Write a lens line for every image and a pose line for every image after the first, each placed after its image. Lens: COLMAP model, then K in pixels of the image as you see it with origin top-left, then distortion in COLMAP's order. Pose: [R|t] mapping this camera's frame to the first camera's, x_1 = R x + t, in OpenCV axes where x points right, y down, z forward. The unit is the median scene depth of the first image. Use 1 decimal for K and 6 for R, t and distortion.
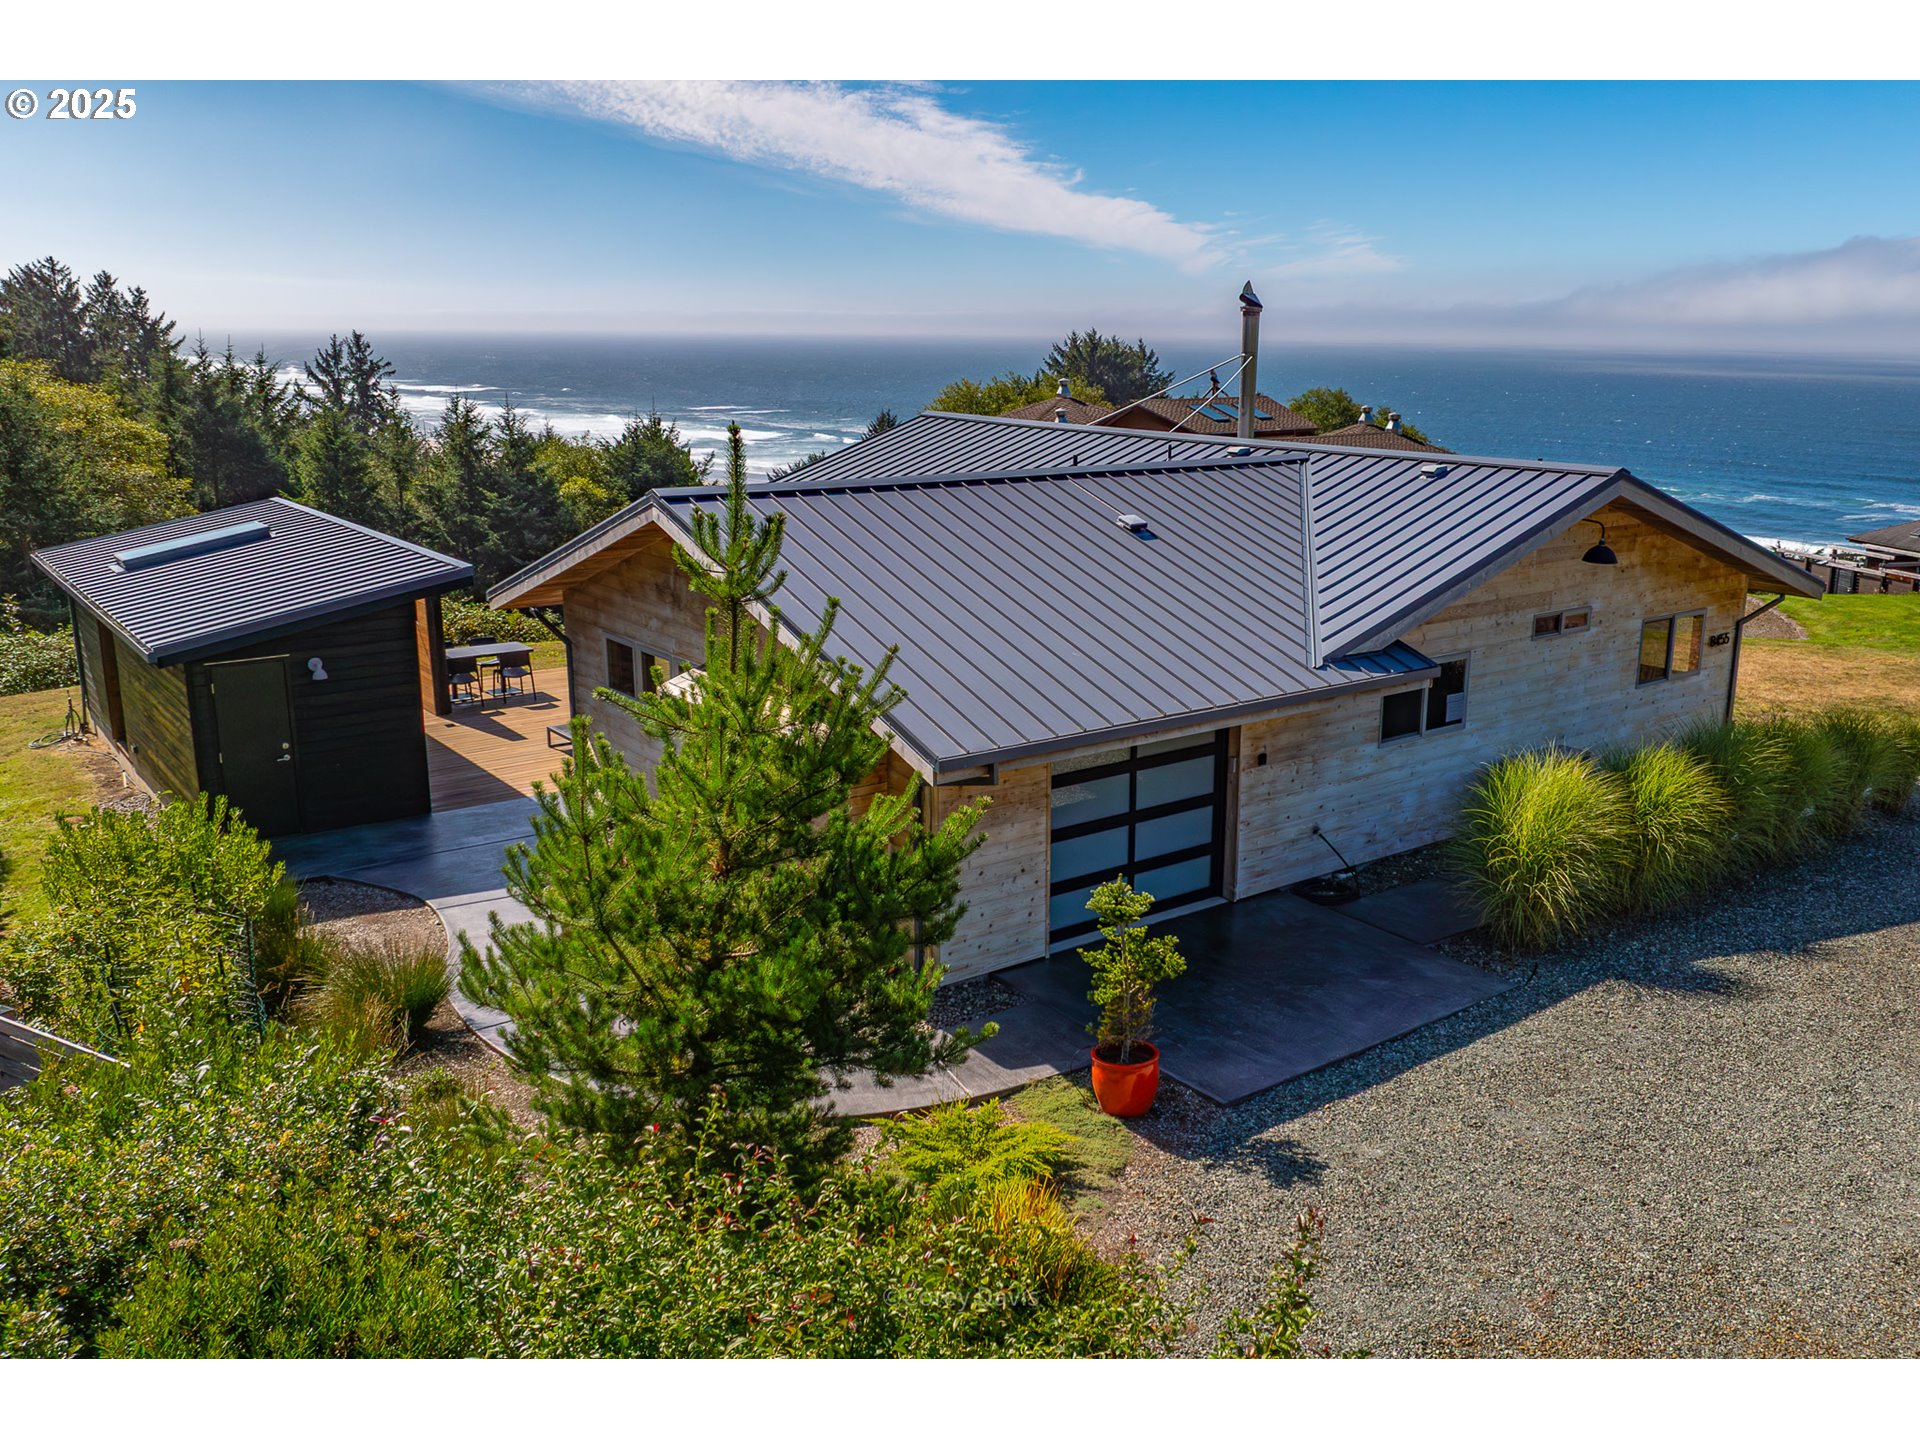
lens RADIAL K [[1589.6, 0, 1045.0], [0, 1589.6, 719.2], [0, 0, 1]] dist [-0.009844, -0.012462]
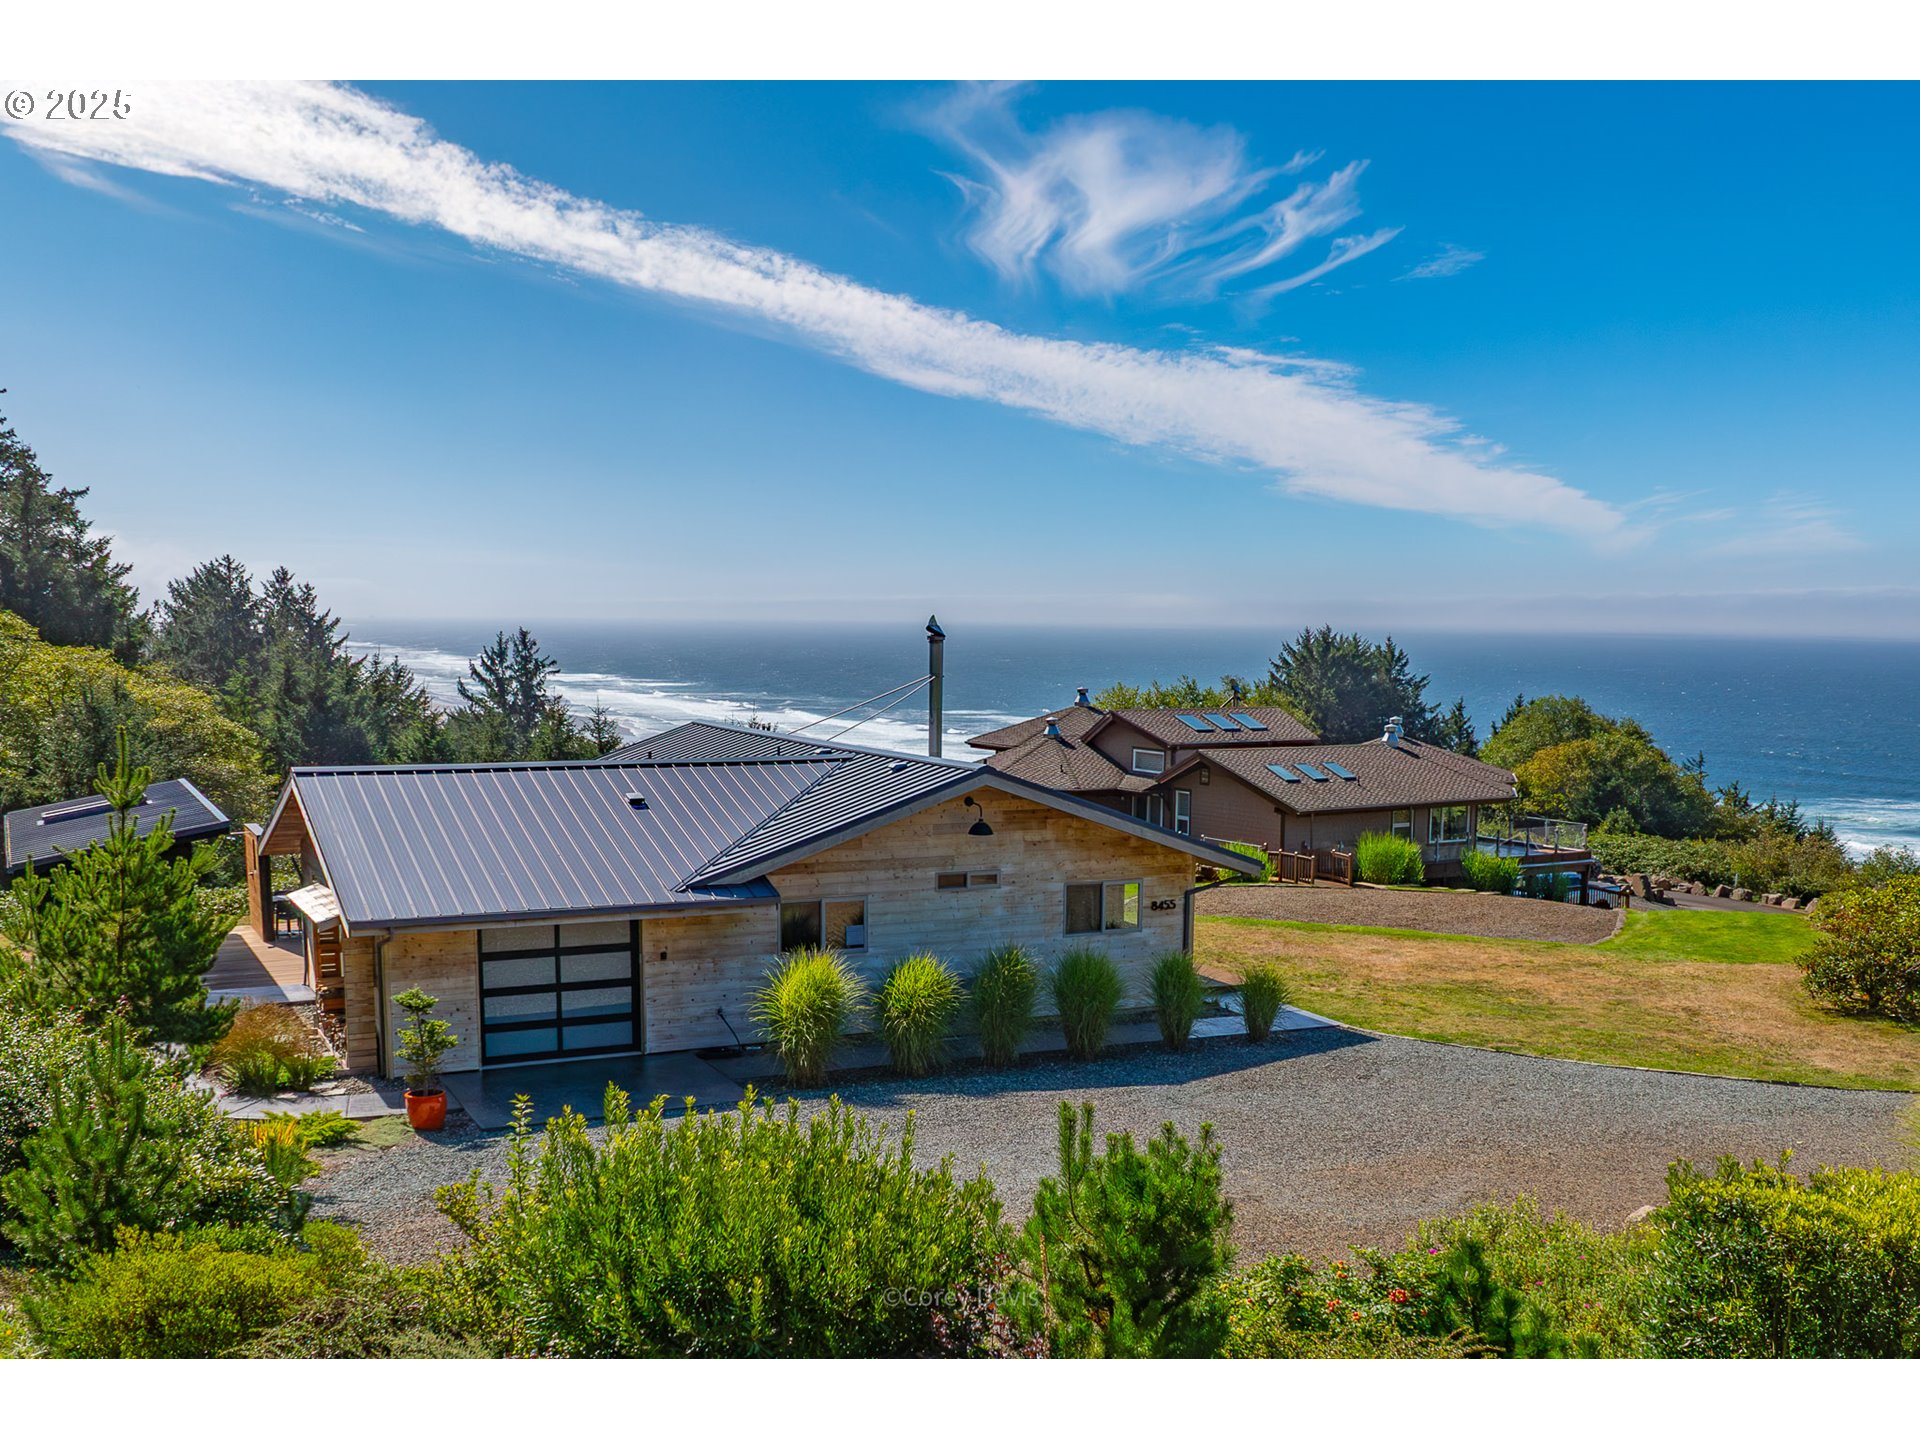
lens RADIAL K [[1941.1, 0, 980.2], [0, 1941.1, 932.9], [0, 0, 1]] dist [0.004447, -0.035335]
pose [[0.979297, 0.031255, -0.200001, 0.713350], [-0.047304, 0.995987, -0.075976, 0.115387], [0.196824, 0.083864, 0.976846, -0.636668]]
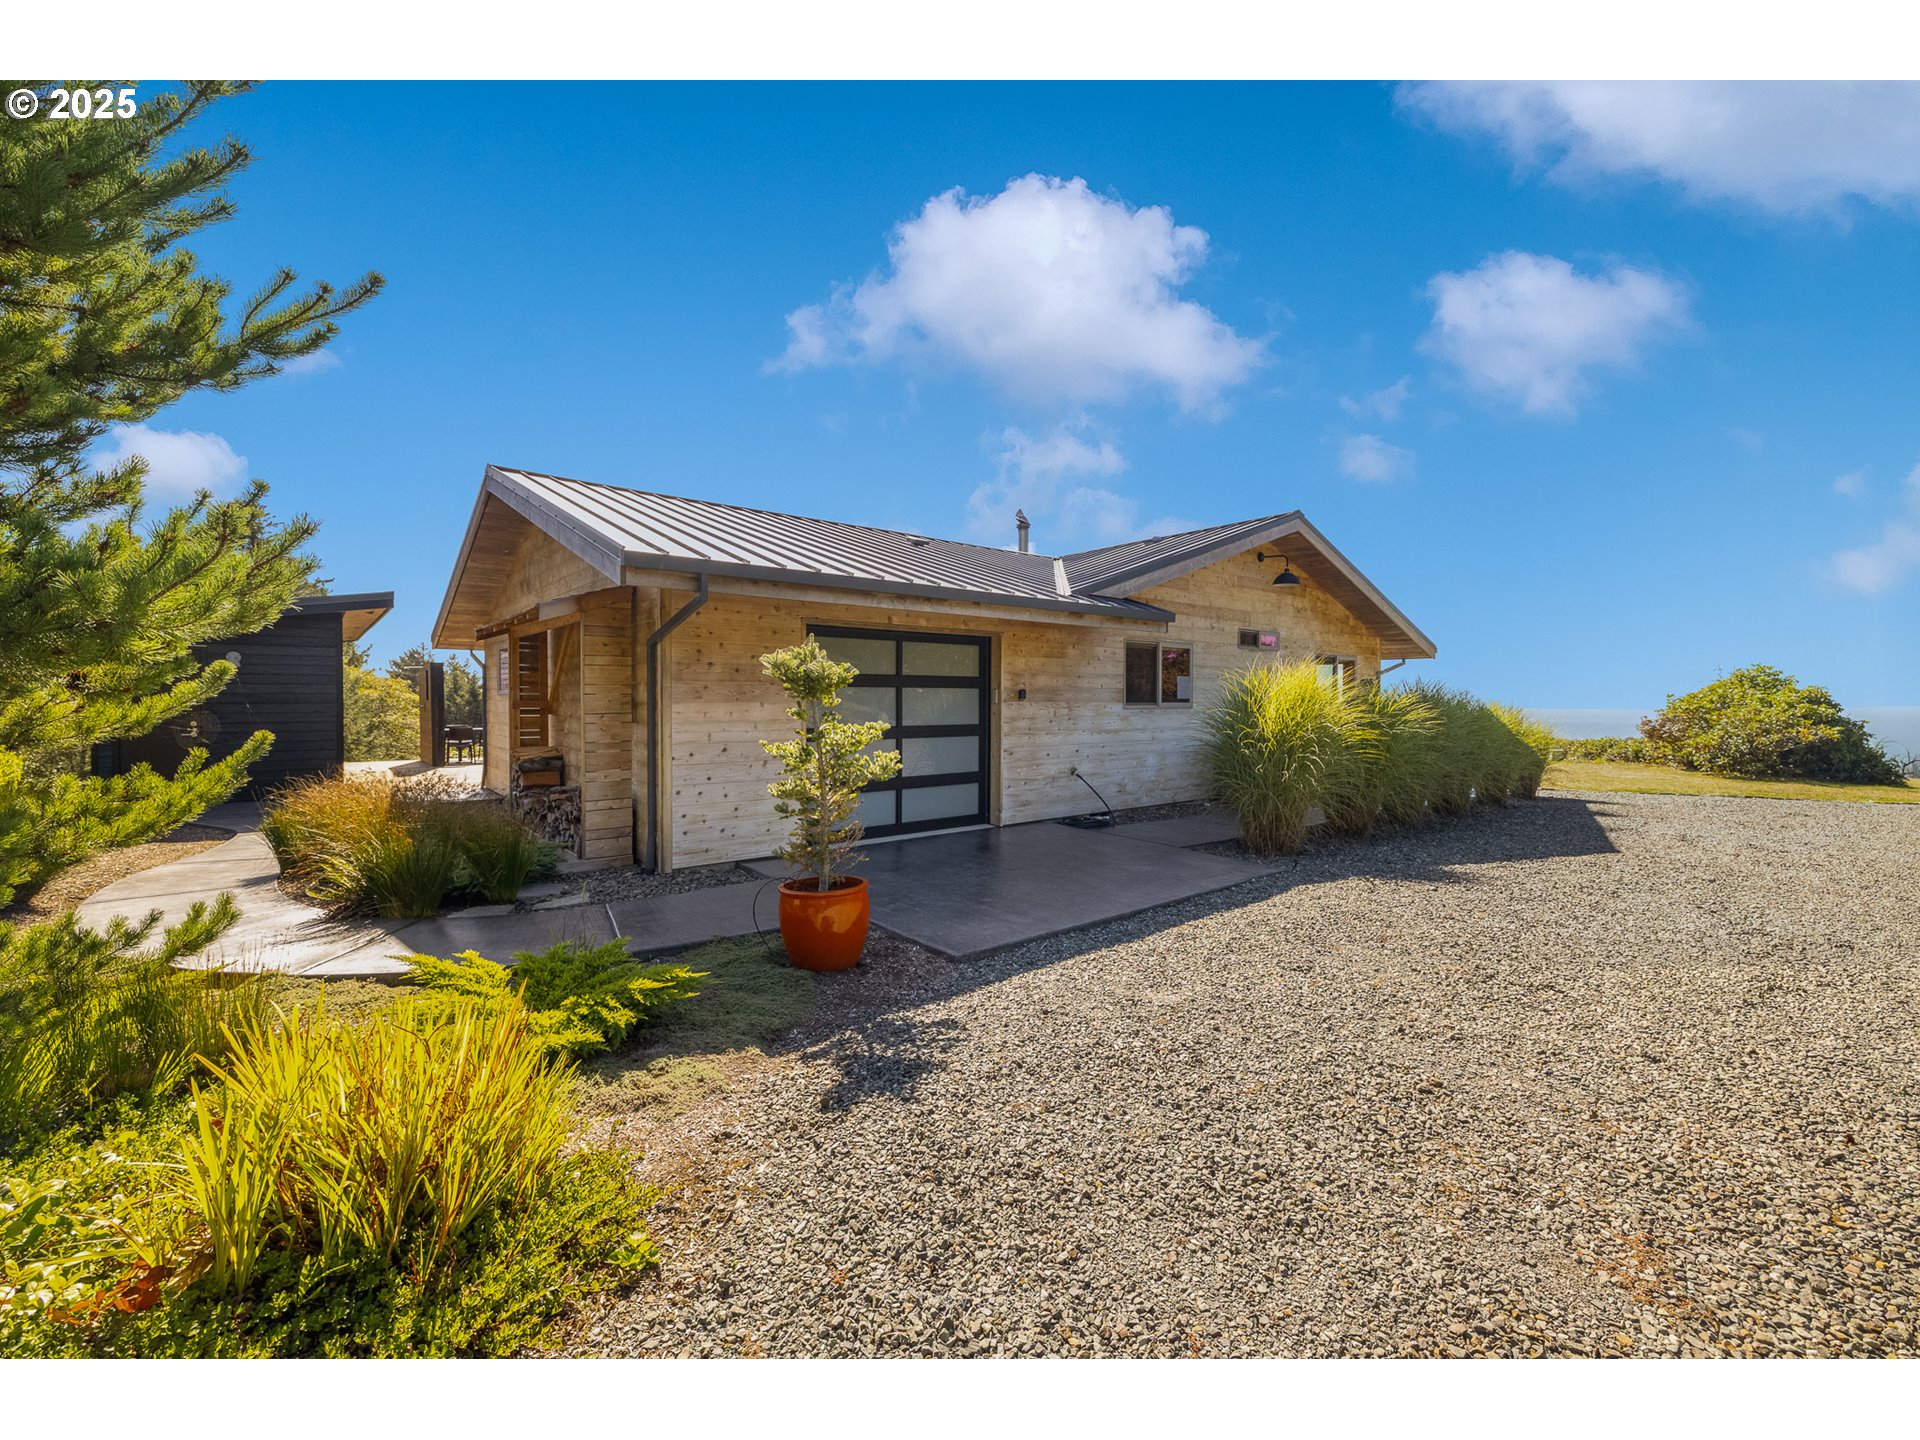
lens RADIAL K [[798.2, 0, 958.7], [0, 798.2, 709.4], [0, 0, 1]] dist [0.001074, 0.000512]
pose [[0.999751, -0.006920, 0.021215, 0.073277], [0.011506, 0.974433, -0.224385, 0.146760], [-0.019120, 0.224573, 0.974270, 0.416242]]
